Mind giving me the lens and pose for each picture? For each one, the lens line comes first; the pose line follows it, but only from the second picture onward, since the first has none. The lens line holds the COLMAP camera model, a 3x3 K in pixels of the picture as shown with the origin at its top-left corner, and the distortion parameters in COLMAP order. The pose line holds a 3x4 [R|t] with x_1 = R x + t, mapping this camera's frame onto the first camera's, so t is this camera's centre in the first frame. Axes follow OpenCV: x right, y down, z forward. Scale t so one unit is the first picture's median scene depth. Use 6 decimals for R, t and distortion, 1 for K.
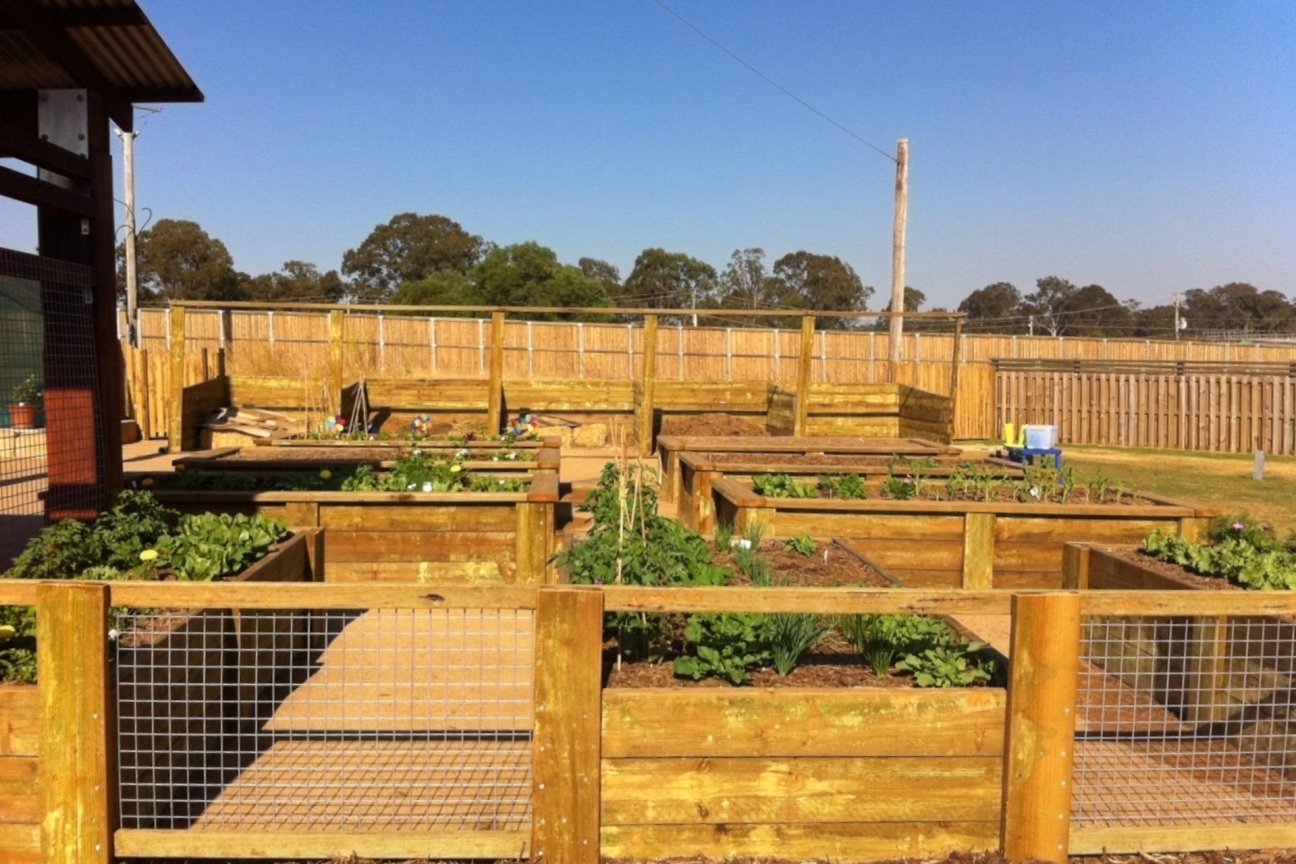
lens RADIAL K [[1274.5, 0, 599.2], [0, 1274.5, 431.6], [0, 0, 1]] dist [0.104580, -0.356489]
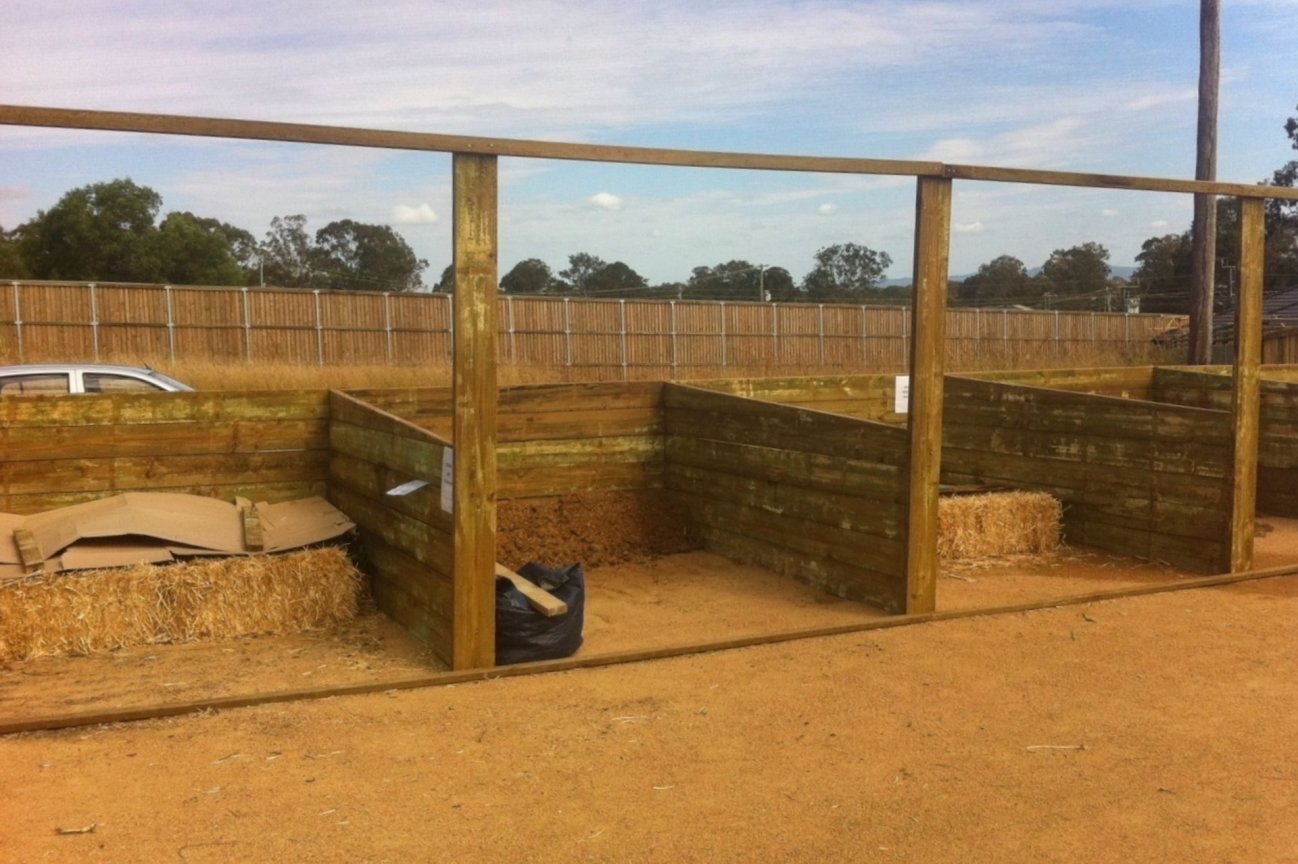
lens RADIAL K [[1304.8, 0, 649.0], [0, 1304.8, 432.0], [0, 0, 1]] dist [0.110129, -0.486872]
pose [[0.917395, -0.045198, 0.395402, -0.099117], [0.039178, 0.998961, 0.023292, -0.013889], [-0.396044, -0.005877, 0.918213, 0.251875]]
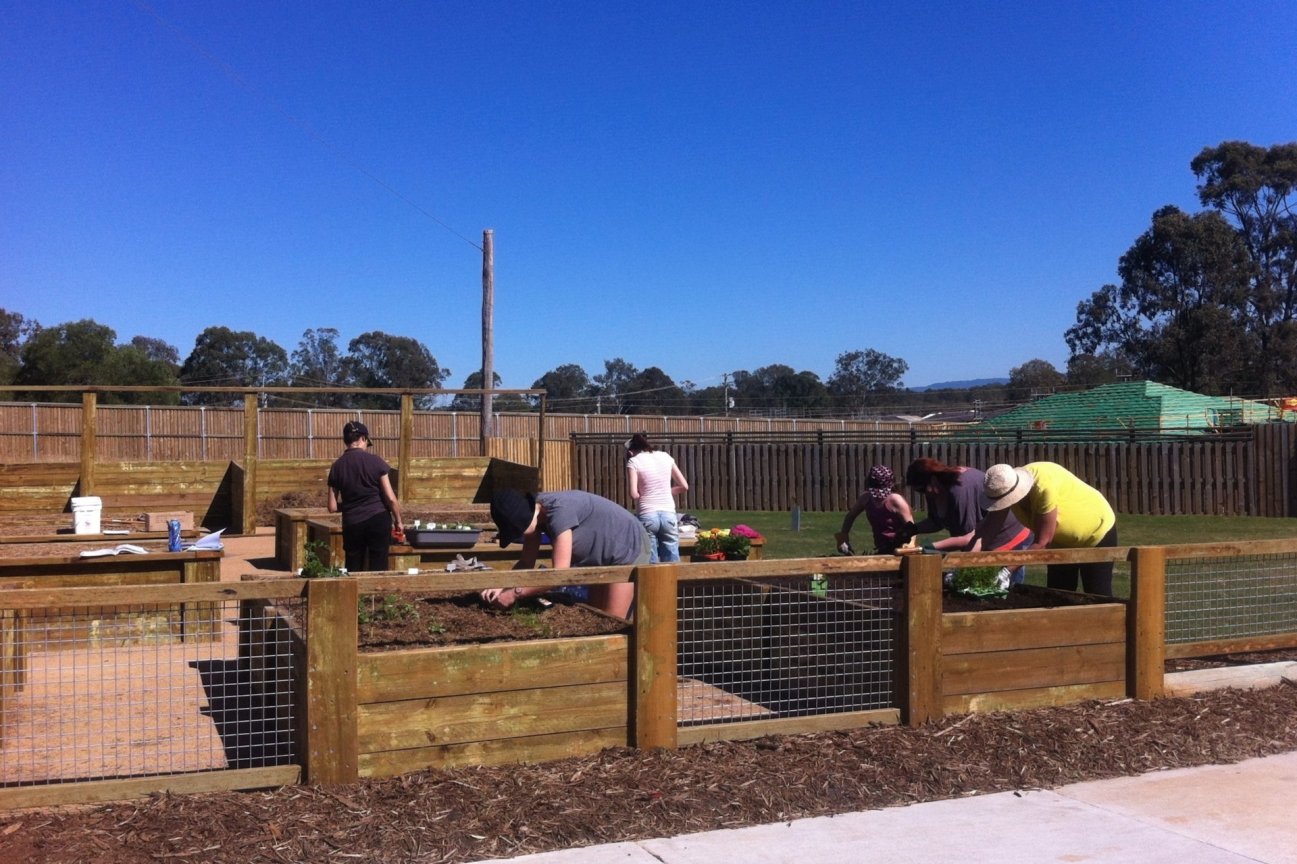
lens RADIAL K [[1303.8, 0, 648.5], [0, 1303.8, 432.0], [0, 0, 1]] dist [0.110129, -0.486872]
pose [[0.935090, -0.016799, 0.354011, -0.012198], [0.039543, 0.997585, -0.057110, 0.003592], [-0.352197, 0.067401, 0.933496, -0.026615]]
